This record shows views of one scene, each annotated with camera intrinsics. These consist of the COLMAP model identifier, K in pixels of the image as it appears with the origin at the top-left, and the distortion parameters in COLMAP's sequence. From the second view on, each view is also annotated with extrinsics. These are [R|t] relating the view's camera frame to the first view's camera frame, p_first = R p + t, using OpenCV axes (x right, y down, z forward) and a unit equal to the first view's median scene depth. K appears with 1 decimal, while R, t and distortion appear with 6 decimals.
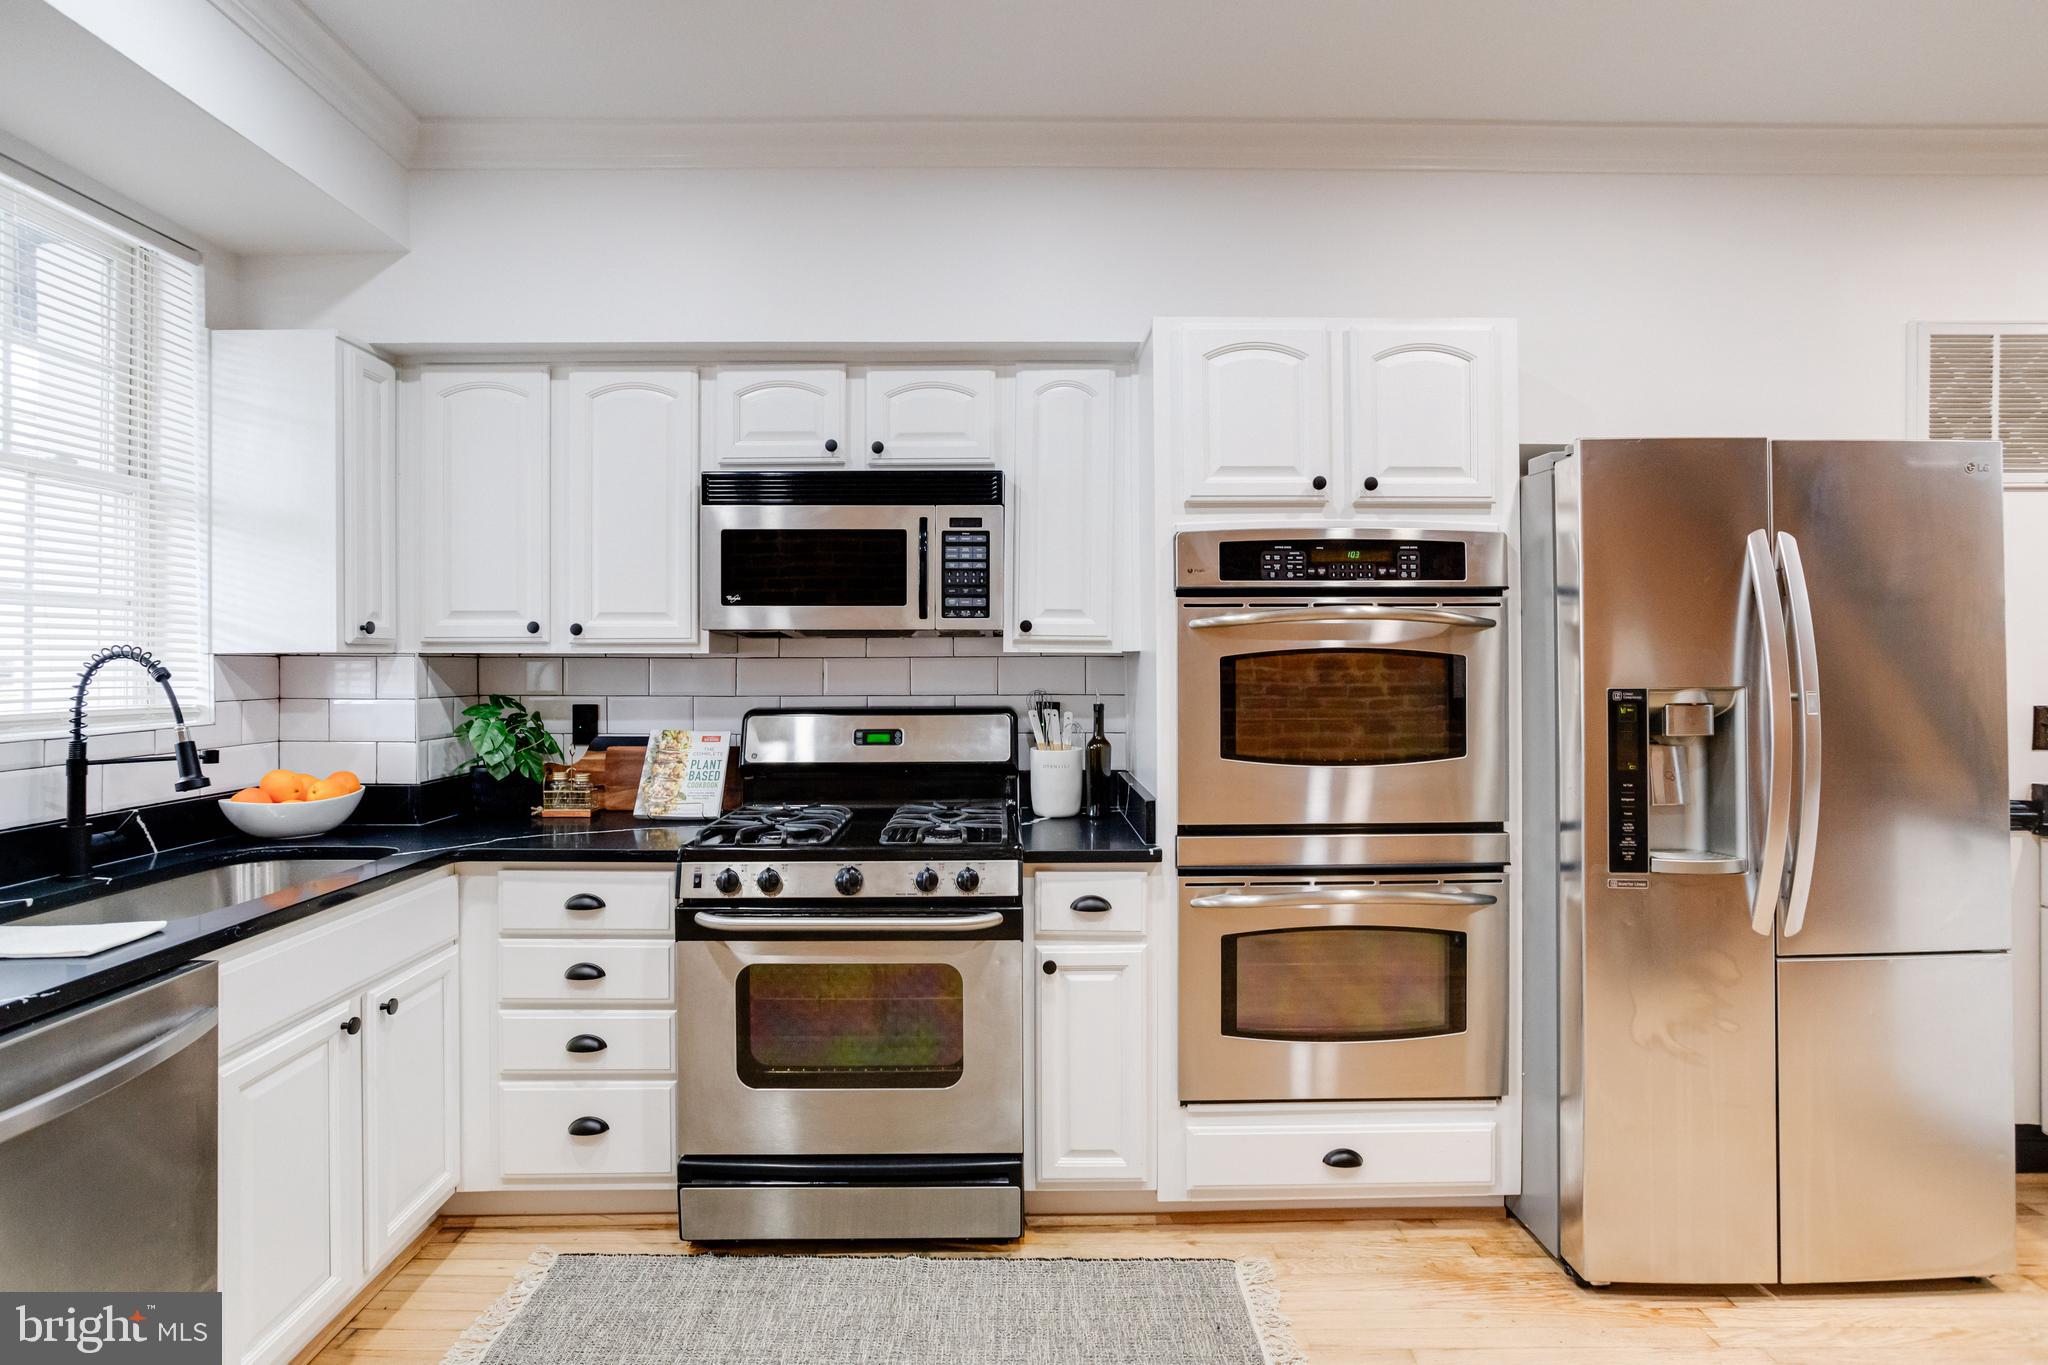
lens RADIAL K [[989.9, 0, 1022.5], [0, 989.9, 659.1], [0, 0, 1]] dist [-0.050555, 0.029090]
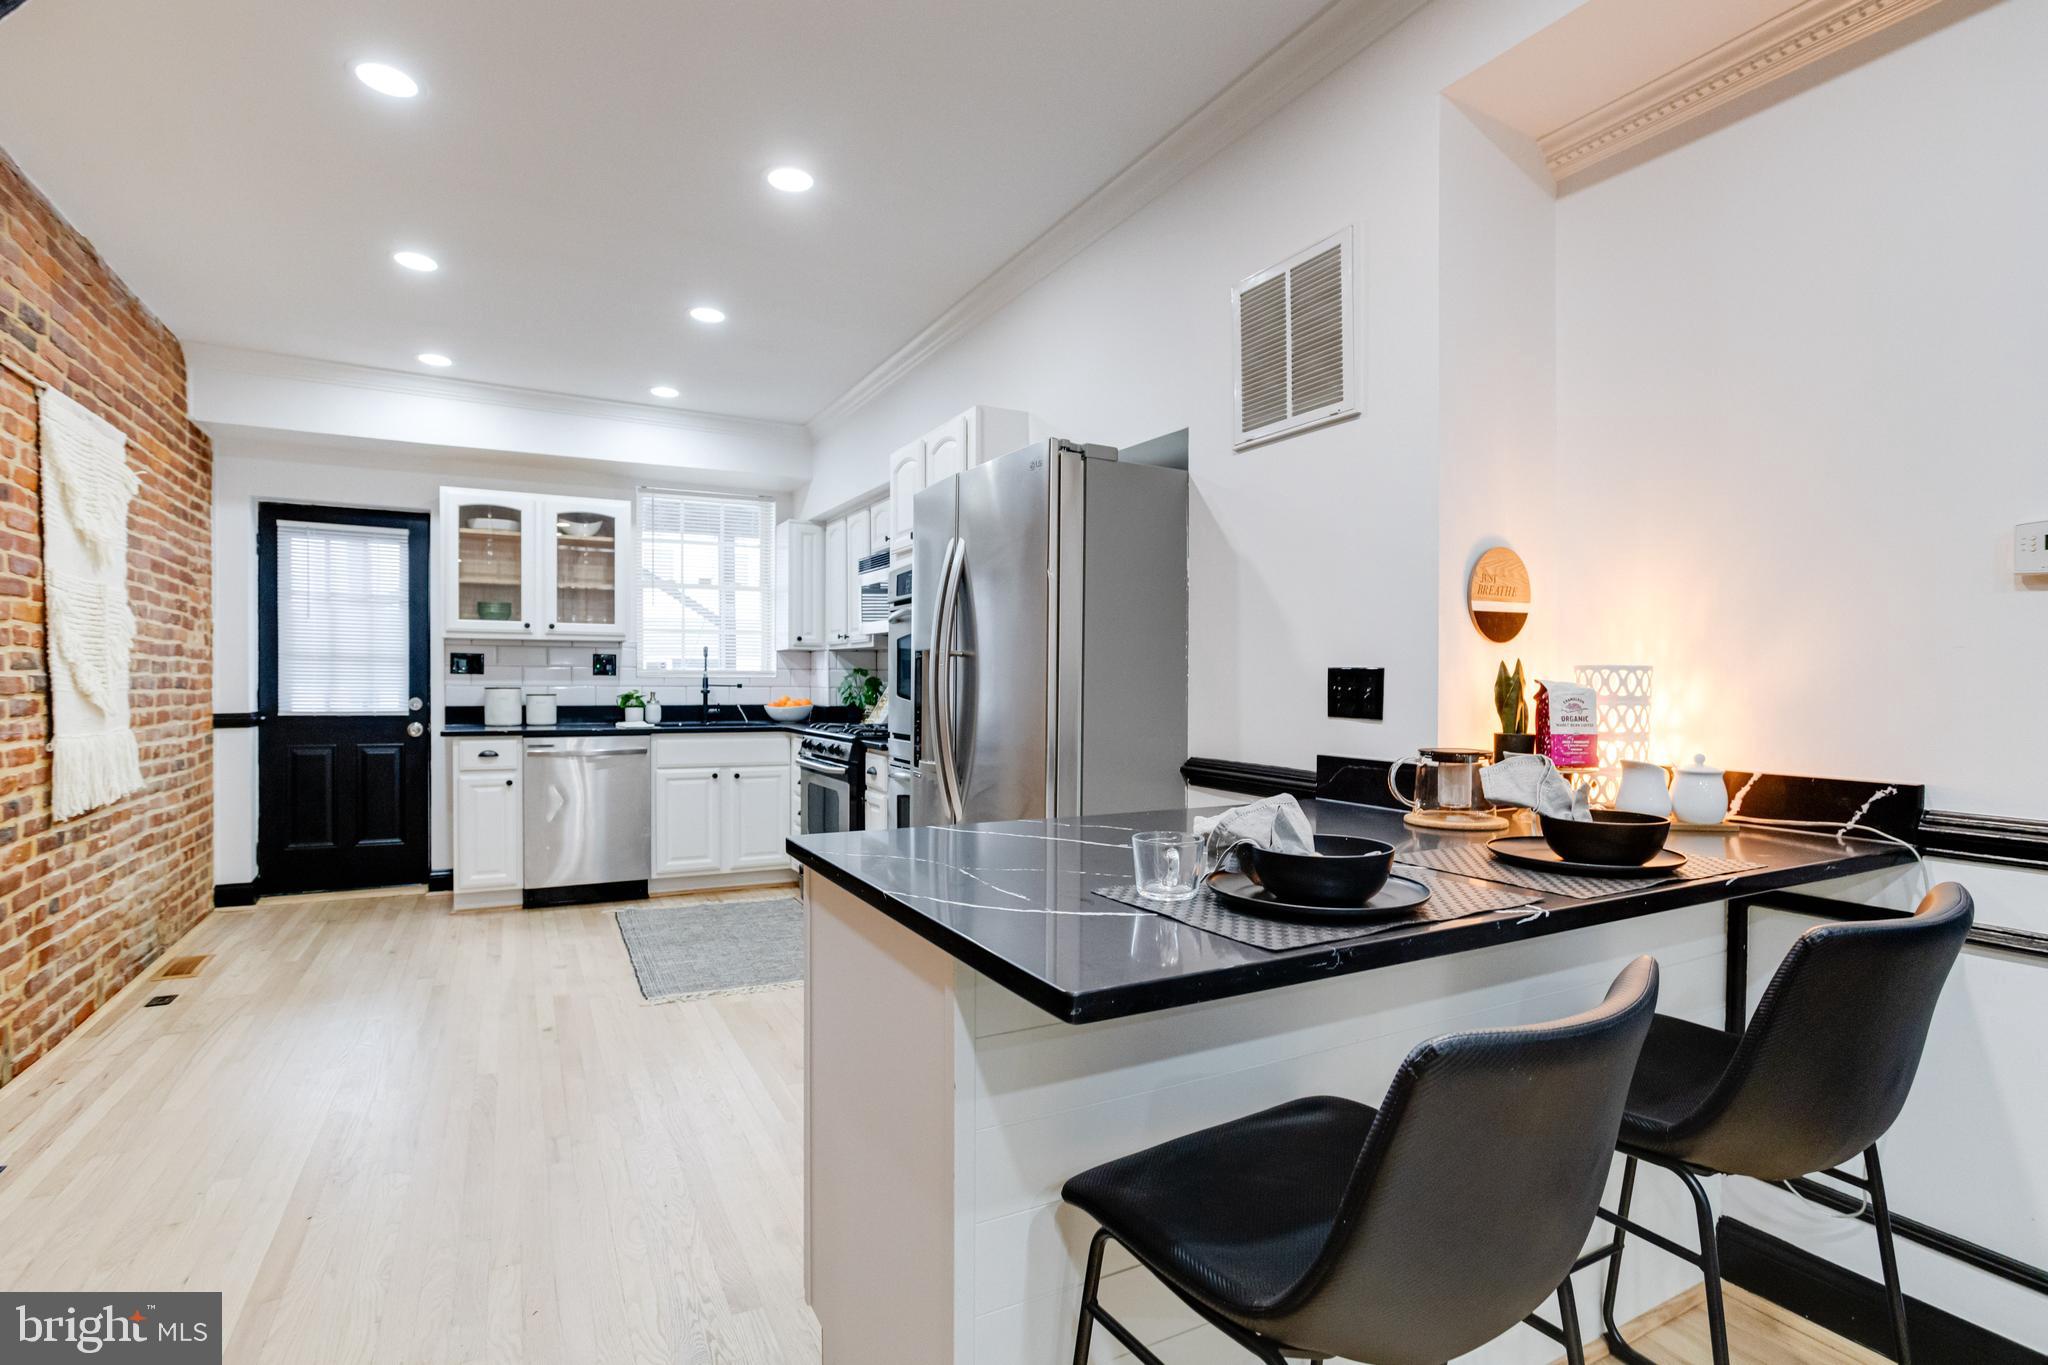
lens RADIAL K [[1015.5, 0, 1028.0], [0, 1015.5, 693.6], [0, 0, 1]] dist [-0.044254, 0.028402]
pose [[0.457571, 0.015877, -0.889031, 1.927531], [-0.003340, 0.999864, 0.016138, 0.064496], [0.889167, -0.004415, 0.457562, 0.361373]]
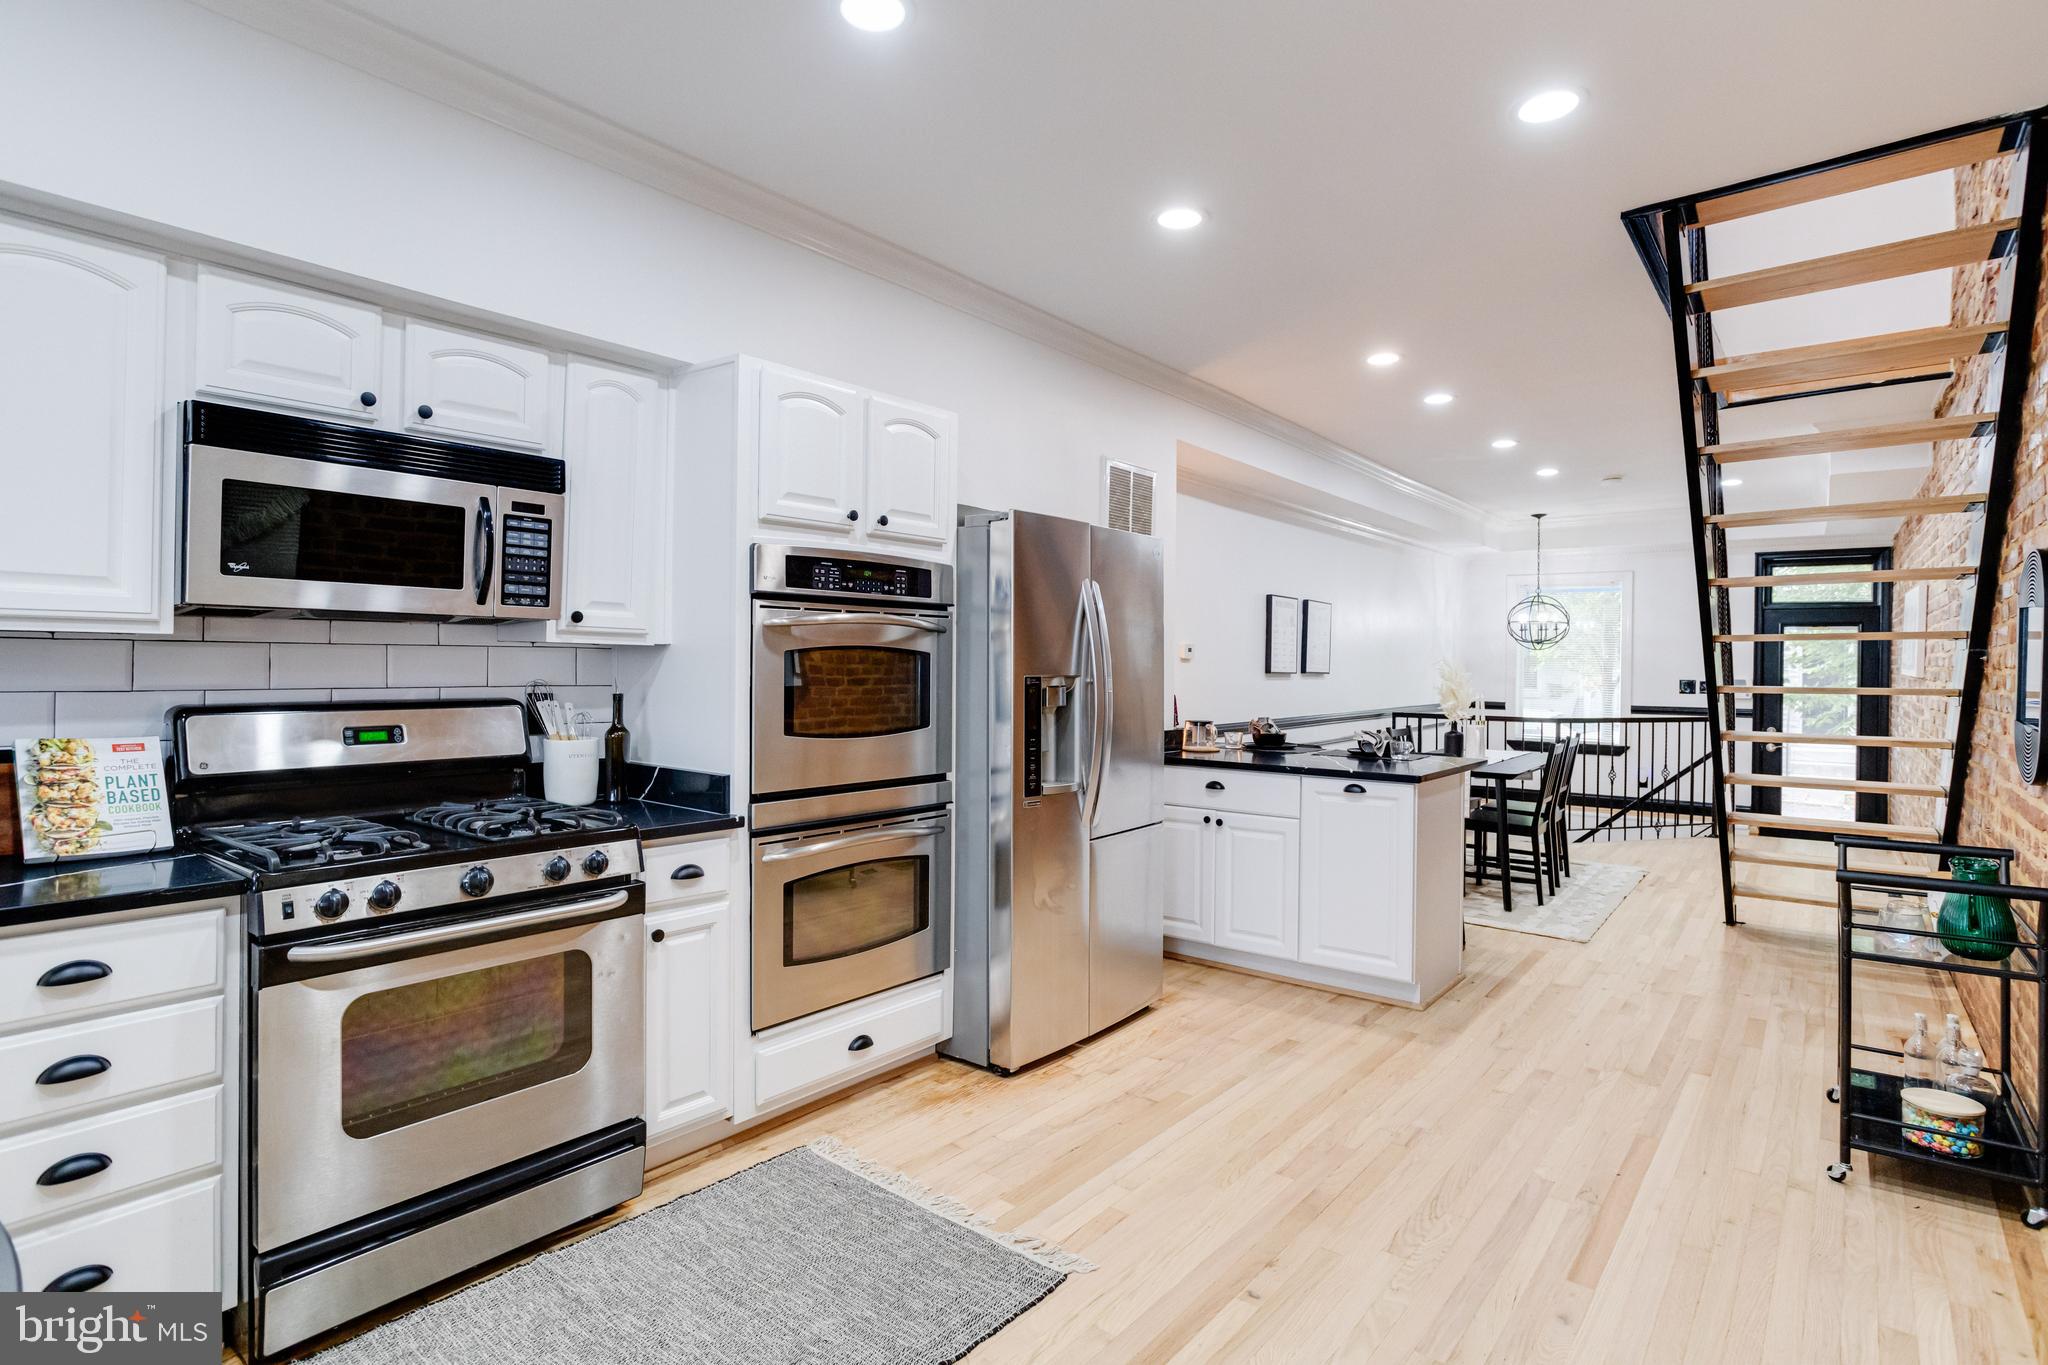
lens RADIAL K [[1030.4, 0, 1024.4], [0, 1030.4, 661.9], [0, 0, 1]] dist [-0.044577, 0.027717]
pose [[0.636375, 0.010065, 0.771314, -0.571555], [-0.015078, 0.999886, -0.000608, 0.007249], [-0.771233, -0.011243, 0.636454, -0.019038]]
